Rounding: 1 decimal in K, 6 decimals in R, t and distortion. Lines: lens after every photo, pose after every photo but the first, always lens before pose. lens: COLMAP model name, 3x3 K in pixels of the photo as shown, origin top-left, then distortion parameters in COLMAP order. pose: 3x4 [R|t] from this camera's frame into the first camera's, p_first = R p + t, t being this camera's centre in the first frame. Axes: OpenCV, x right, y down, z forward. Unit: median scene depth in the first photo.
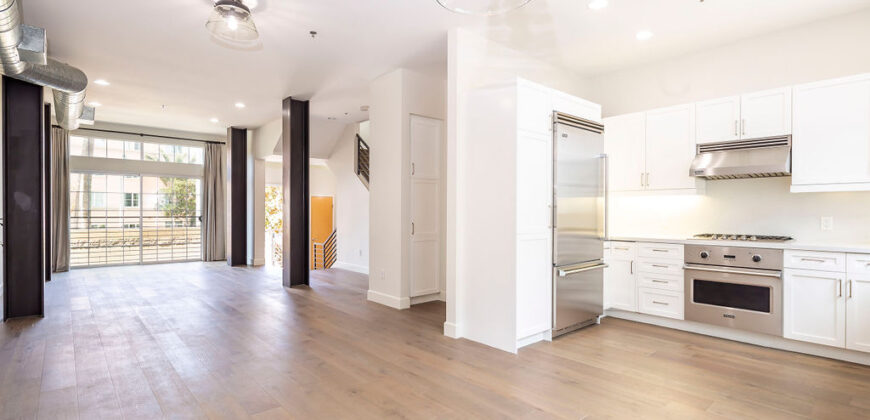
lens RADIAL K [[407.3, 0, 436.3], [0, 407.3, 213.3], [0, 0, 1]] dist [0.002411, -0.008101]
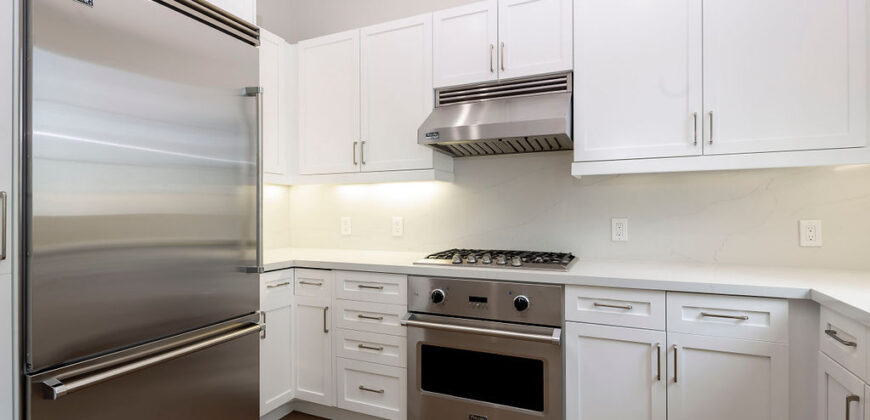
lens RADIAL K [[407.3, 0, 436.3], [0, 407.3, 213.3], [0, 0, 1]] dist [0.002411, -0.008101]
pose [[0.907752, -0.003303, 0.419494, 0.458213], [0.005440, 0.999978, -0.003900, 0.001639], [-0.419471, 0.005822, 0.907750, 0.557906]]
